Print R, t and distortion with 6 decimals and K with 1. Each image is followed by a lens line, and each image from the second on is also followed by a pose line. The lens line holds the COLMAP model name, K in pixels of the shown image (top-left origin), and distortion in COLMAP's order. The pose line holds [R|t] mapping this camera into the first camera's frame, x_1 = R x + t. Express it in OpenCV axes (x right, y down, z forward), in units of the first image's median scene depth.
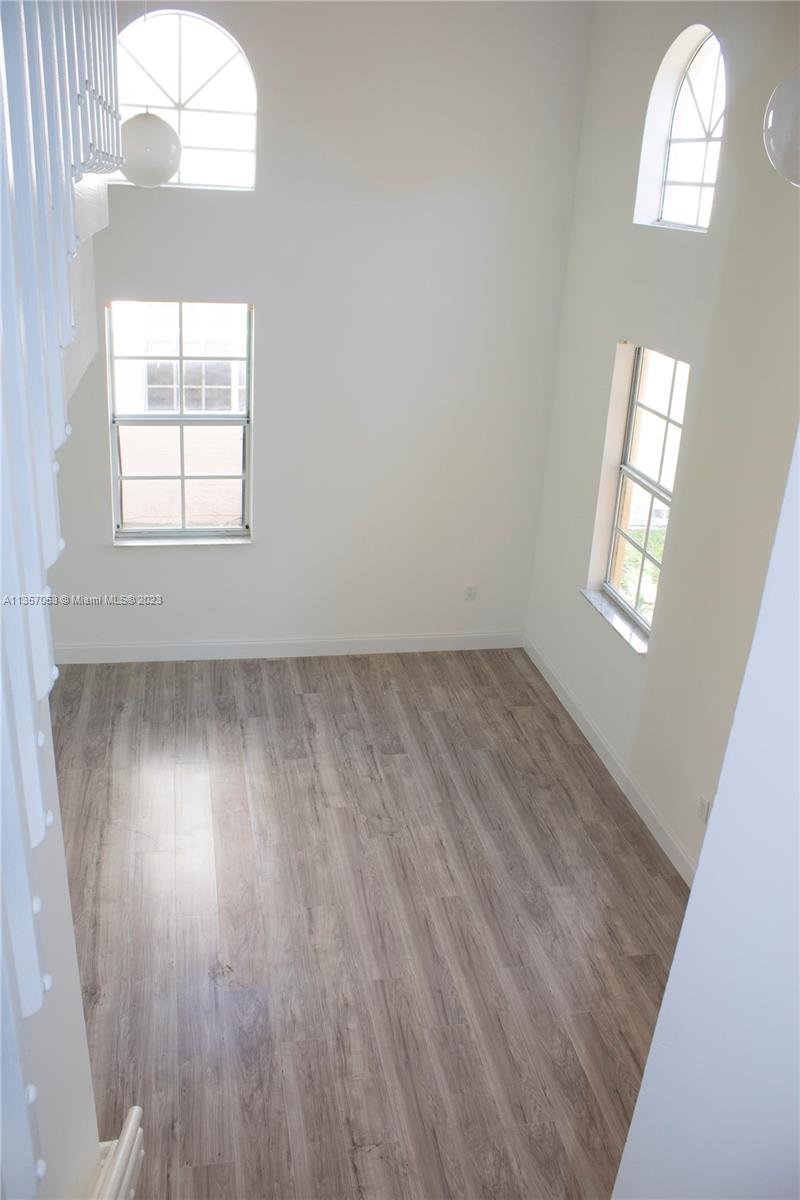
lens RADIAL K [[1004.8, 0, 393.8], [0, 1004.8, 600.1], [0, 0, 1]] dist [-0.170894, 0.139455]
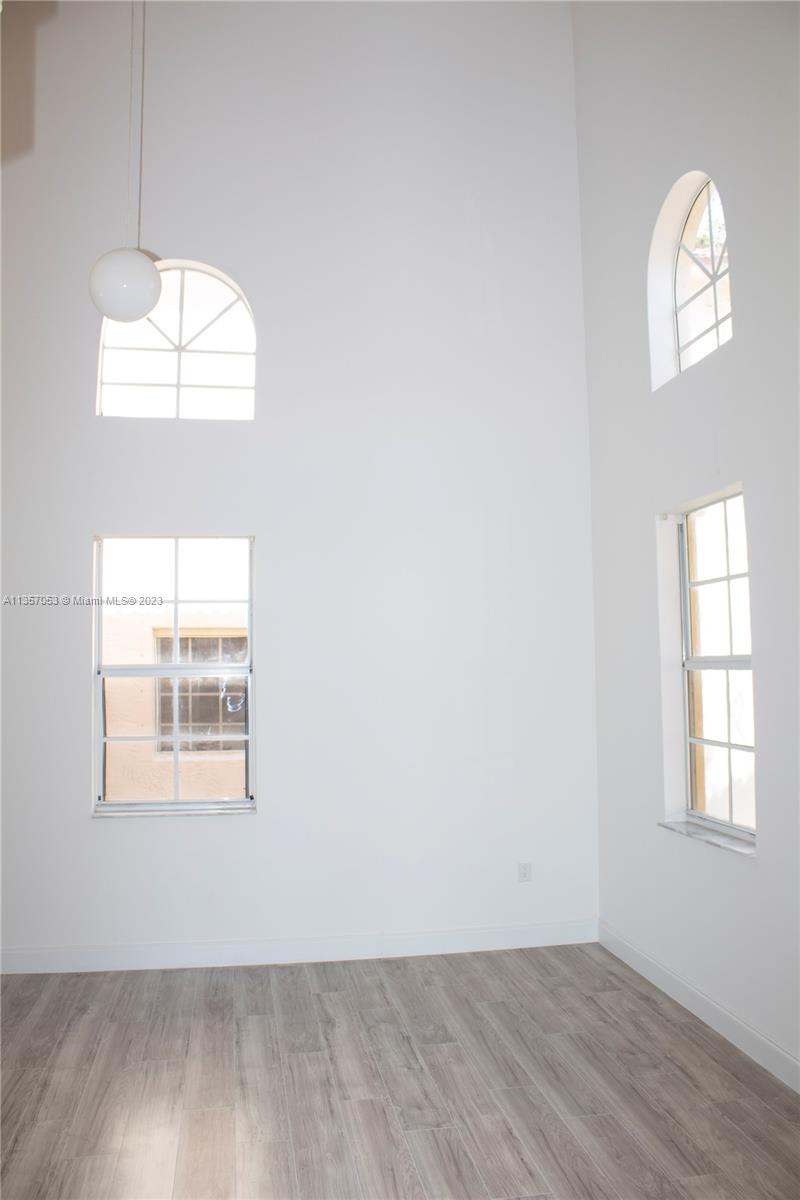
lens RADIAL K [[1004.8, 0, 399.0], [0, 1004.8, 594.3], [0, 0, 1]] dist [-0.170894, 0.139455]
pose [[0.997161, -0.070671, -0.026002, 0.013316], [0.051248, 0.889880, -0.453307, 0.190788], [0.055174, 0.450687, 0.890975, 0.215658]]
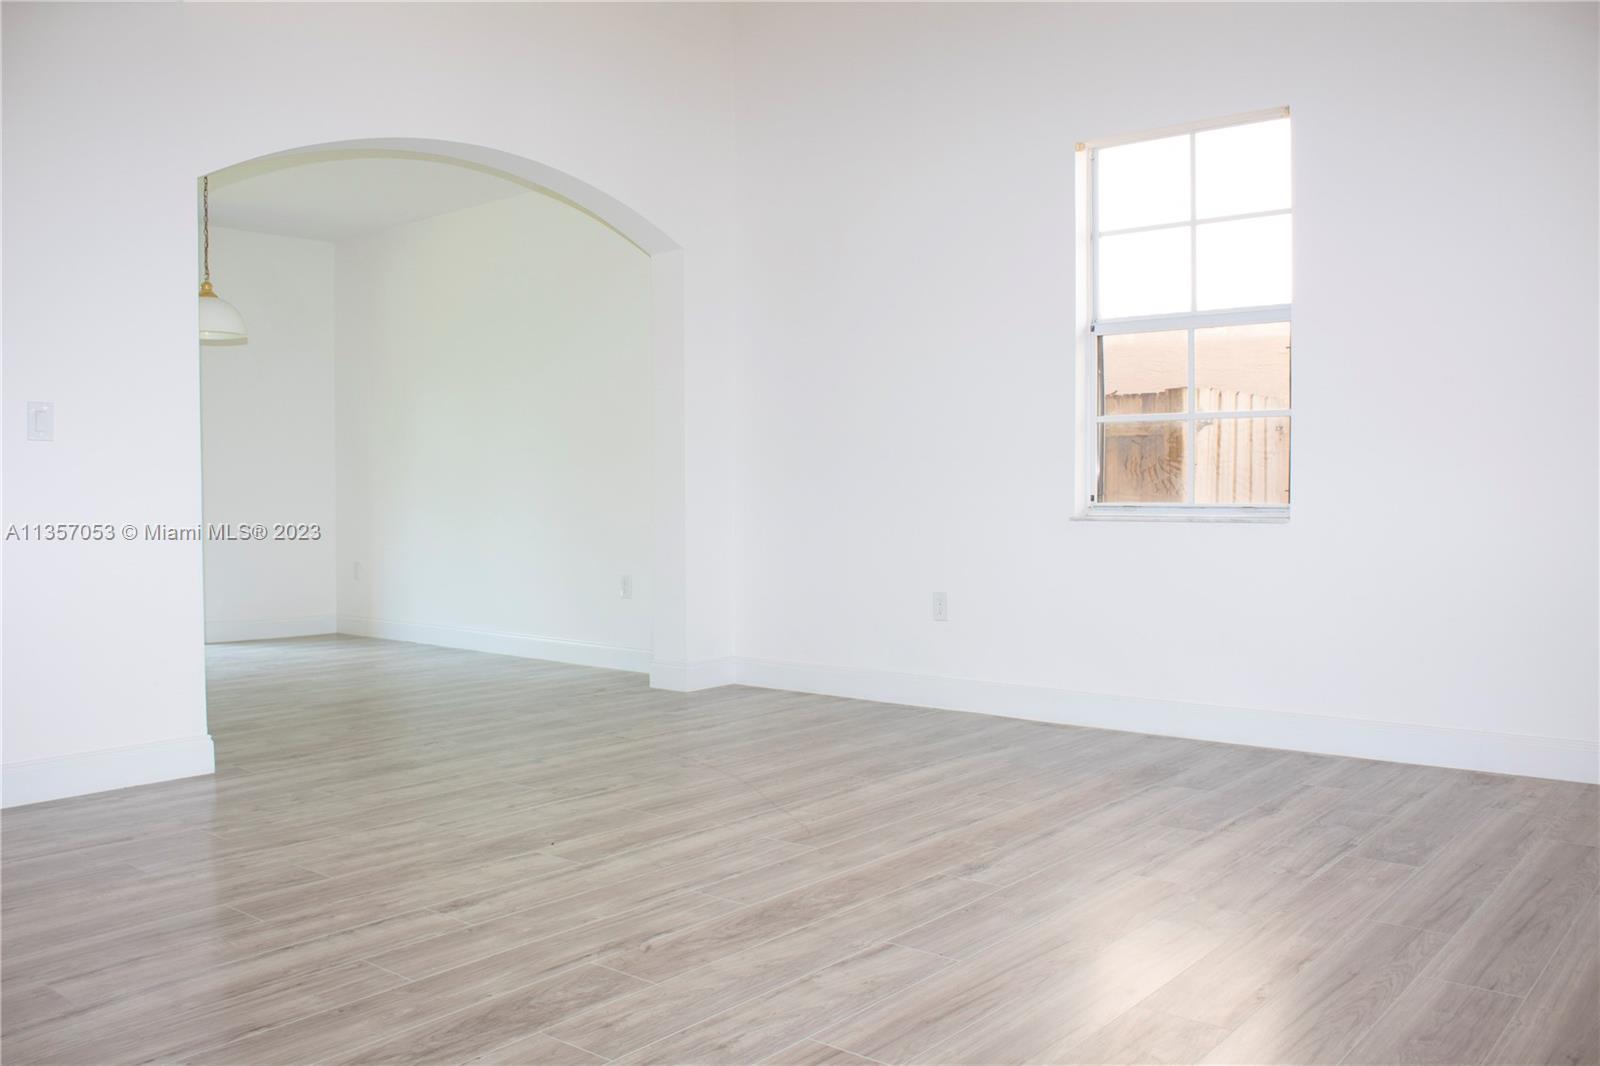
lens RADIAL K [[1339.7, 0, 762.4], [0, 1339.7, 519.2], [0, 0, 1]] dist [-0.170894, 0.139455]
pose [[0.614509, -0.037531, -0.788017, 0.295263], [-0.272591, 0.927244, -0.256733, 0.244349], [0.740320, 0.372571, 0.559569, 0.438215]]
